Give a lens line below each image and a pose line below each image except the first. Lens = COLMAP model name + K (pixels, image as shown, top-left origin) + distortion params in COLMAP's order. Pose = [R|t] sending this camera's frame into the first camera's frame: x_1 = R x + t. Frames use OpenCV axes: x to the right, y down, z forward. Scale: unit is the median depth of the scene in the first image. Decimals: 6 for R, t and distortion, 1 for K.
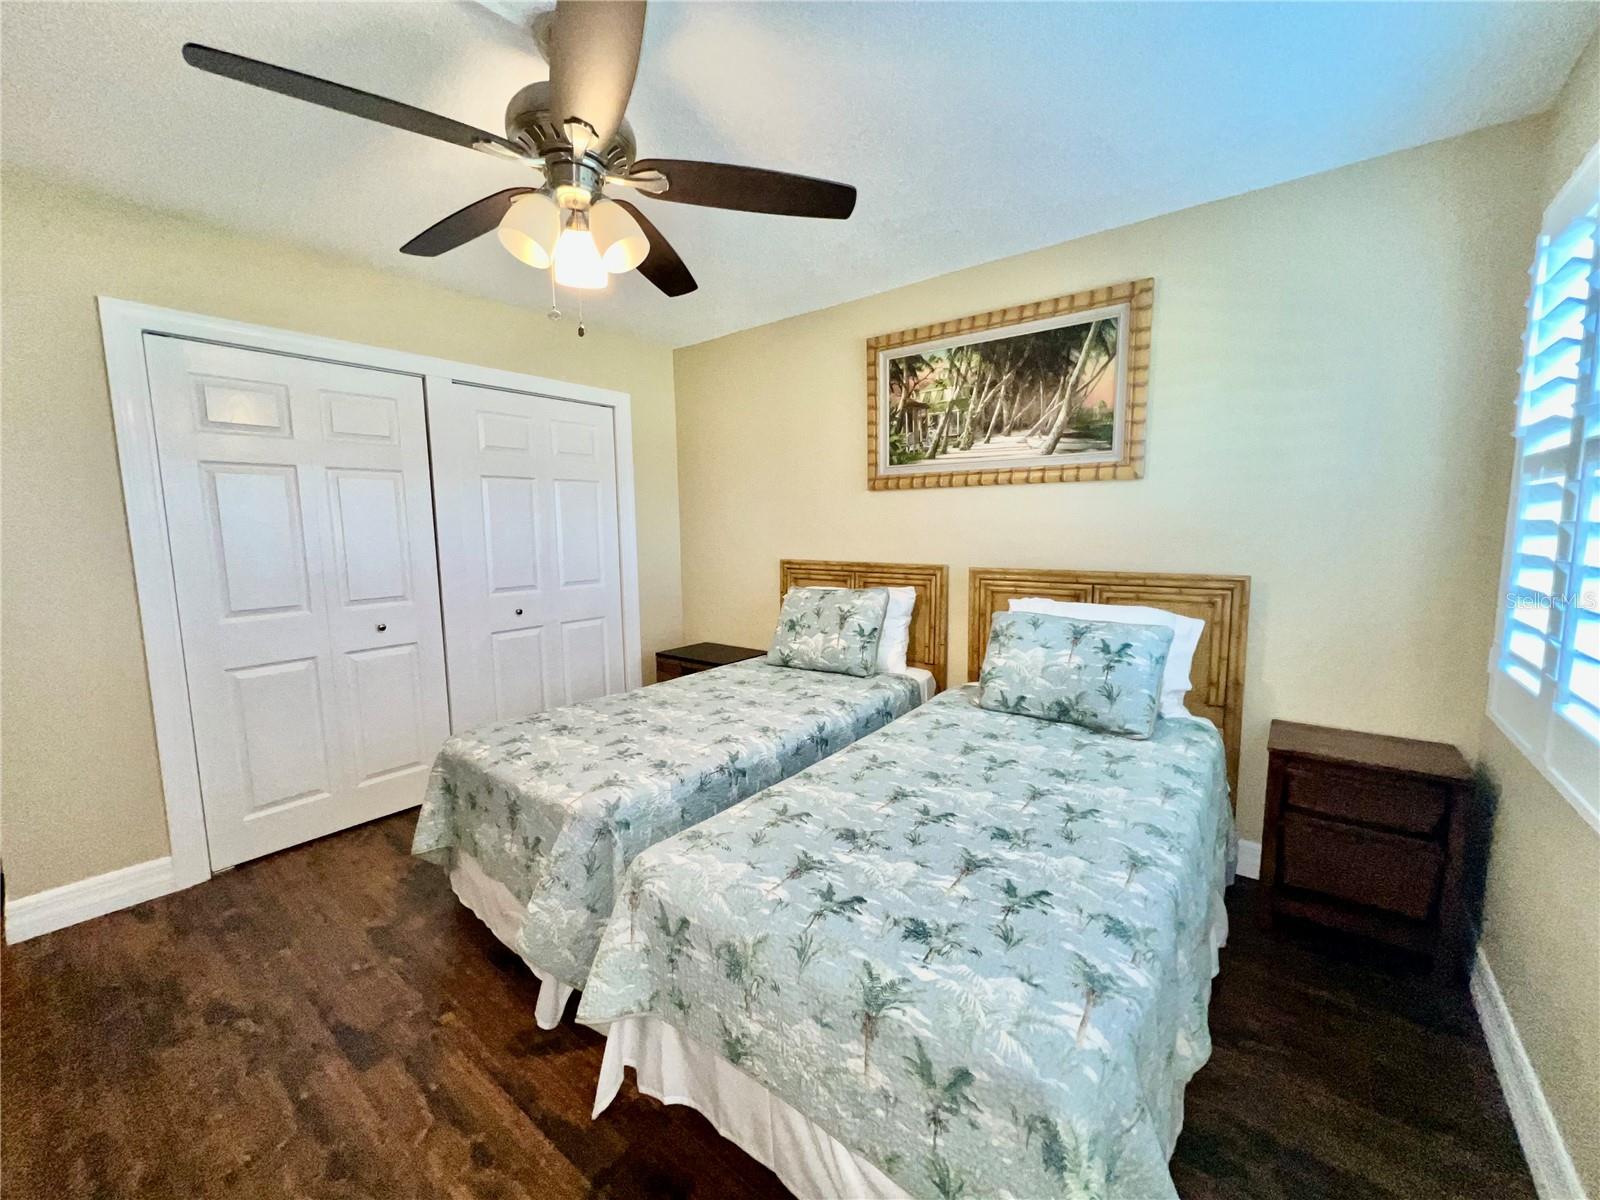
lens RADIAL K [[637.2, 0, 795.5], [0, 637.2, 598.1], [0, 0, 1]] dist [0.001833, 0.000161]
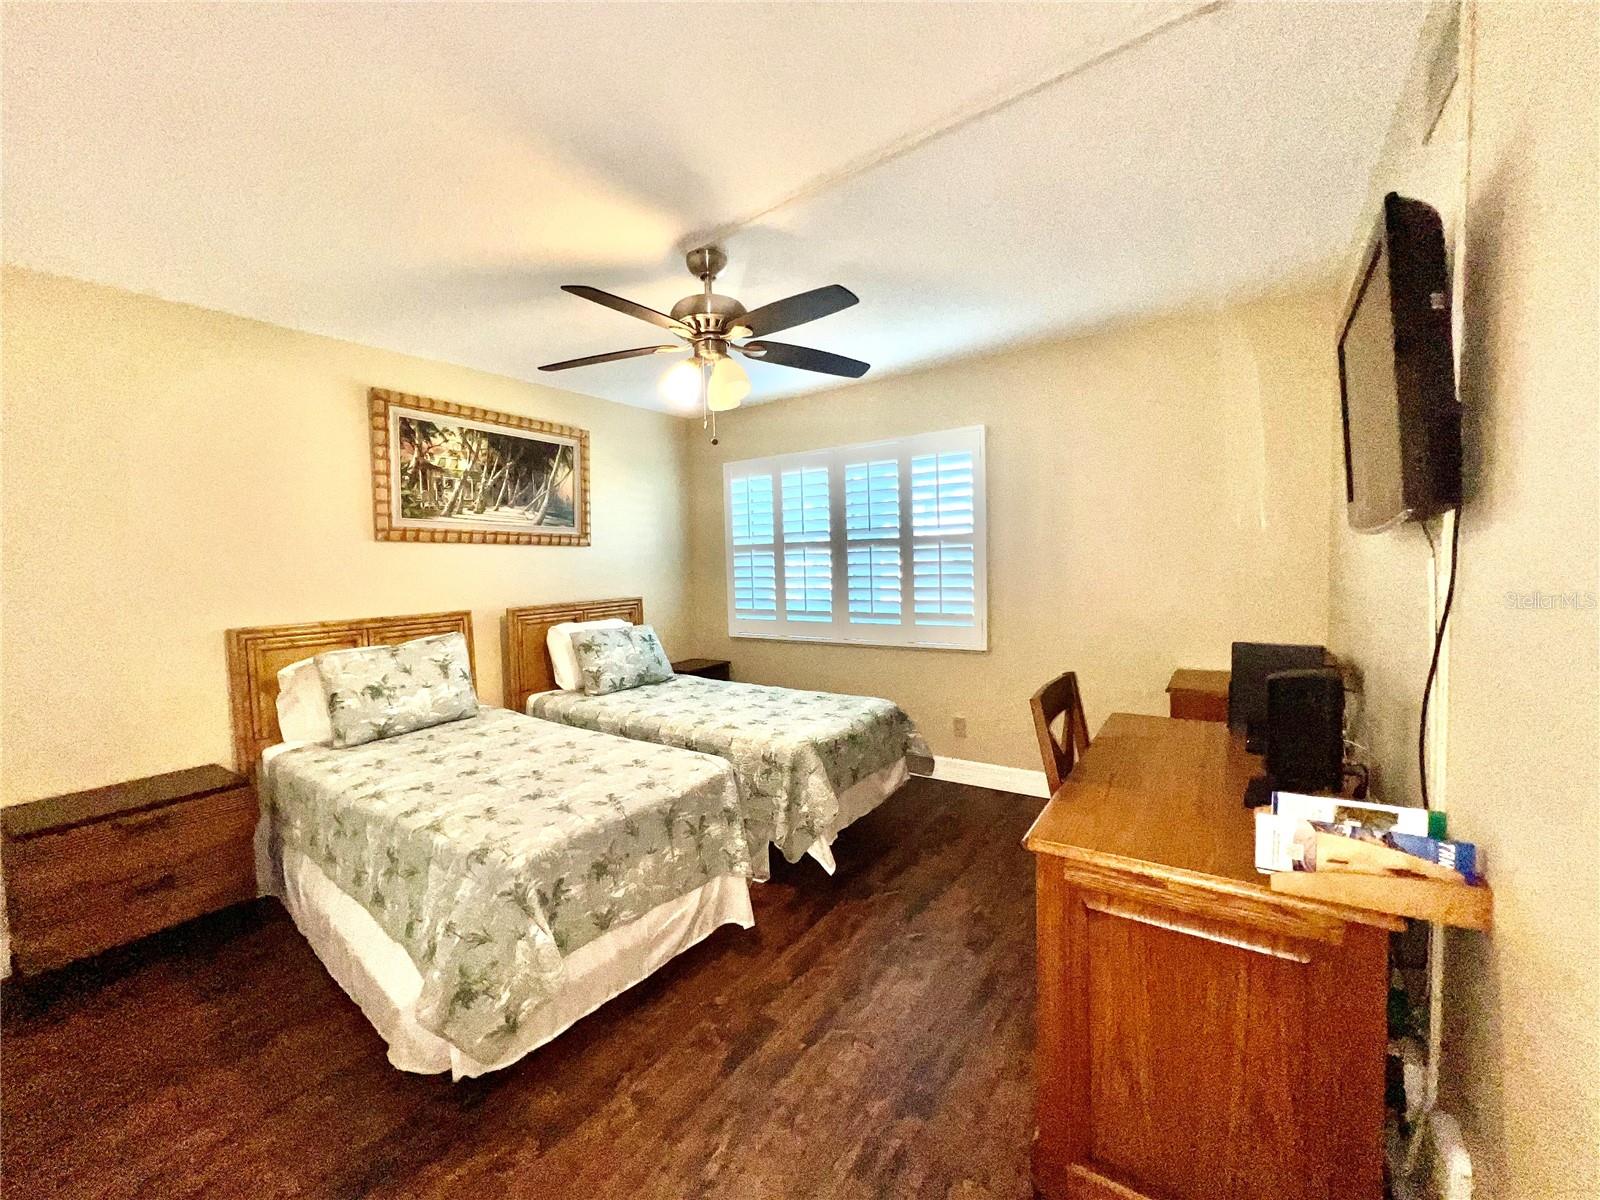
lens RADIAL K [[629.9, 0, 812.5], [0, 629.9, 603.0], [0, 0, 1]] dist [-0.032495, 0.000024]
pose [[-0.098934, -0.030491, 0.994627, -0.974886], [0.149549, 0.987723, 0.045154, -0.023462], [-0.983792, 0.153213, -0.093160, 0.511756]]
